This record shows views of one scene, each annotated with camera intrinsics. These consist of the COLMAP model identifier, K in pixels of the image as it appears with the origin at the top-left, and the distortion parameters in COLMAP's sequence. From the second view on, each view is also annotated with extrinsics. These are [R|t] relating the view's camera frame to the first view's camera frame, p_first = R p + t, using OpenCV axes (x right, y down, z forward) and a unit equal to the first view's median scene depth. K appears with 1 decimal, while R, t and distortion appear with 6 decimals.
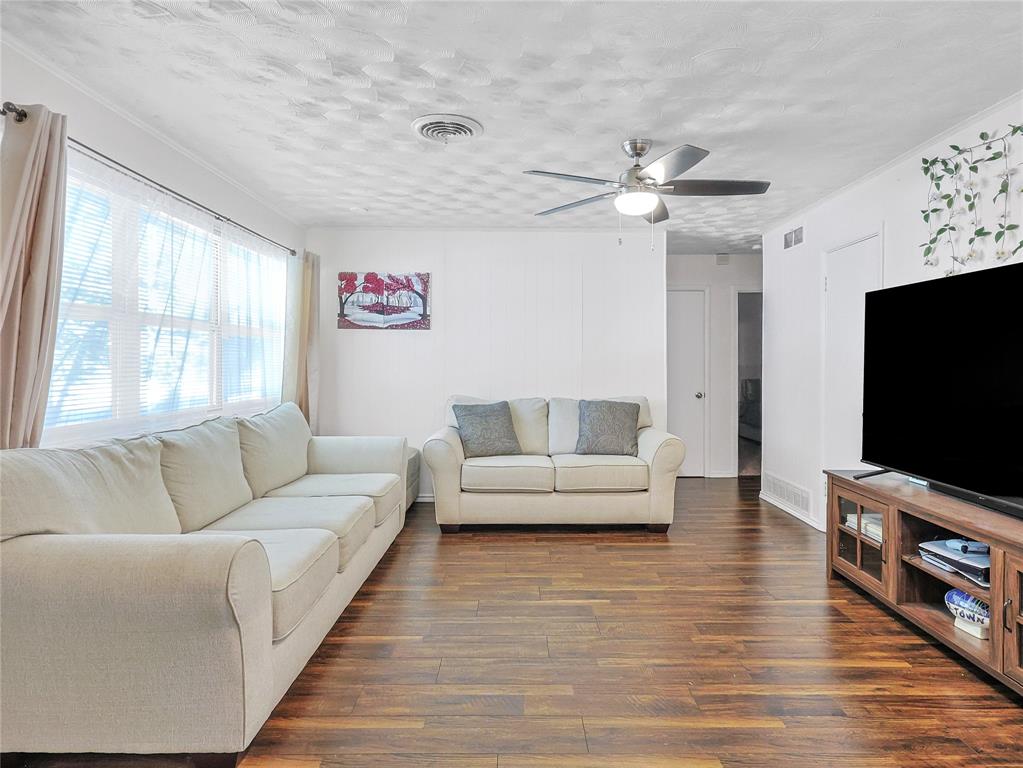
lens RADIAL K [[580.0, 0, 514.1], [0, 580.0, 377.3], [0, 0, 1]] dist [-0.001515, 0.000308]
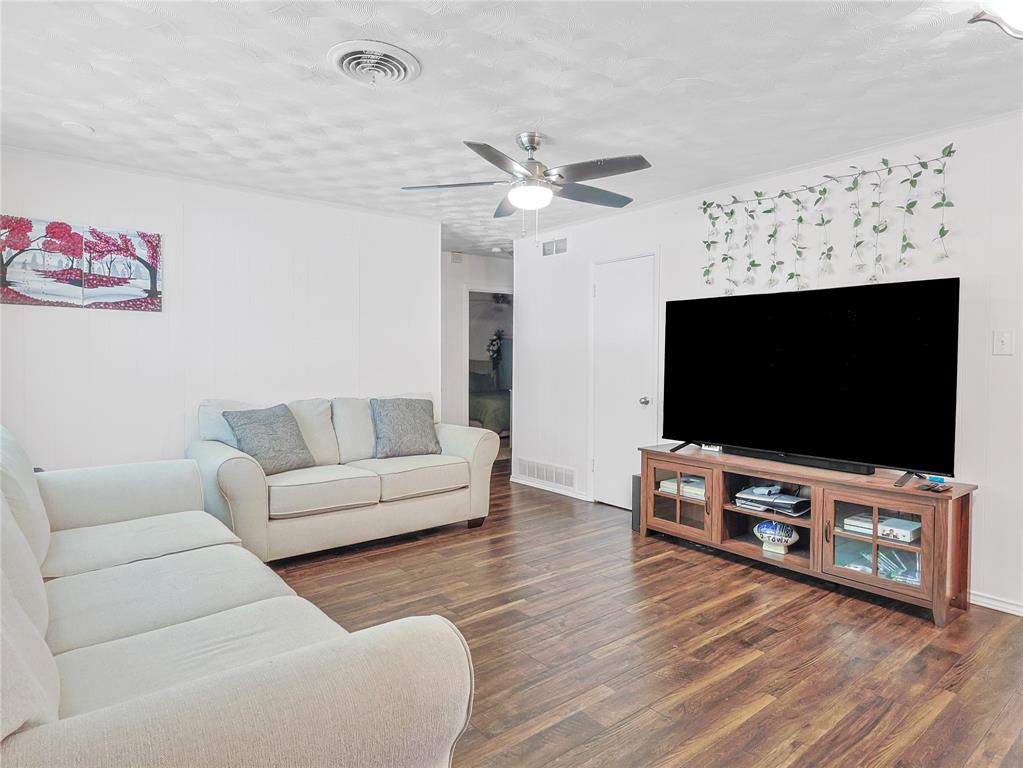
lens RADIAL K [[591.5, 0, 511.5], [0, 591.5, 384.0], [0, 0, 1]] dist [-0.002200, -0.001440]
pose [[0.777438, -0.025341, 0.628449, -0.433449], [0.013525, 0.999631, 0.023577, -0.004018], [-0.628815, -0.009830, 0.777493, 0.216257]]
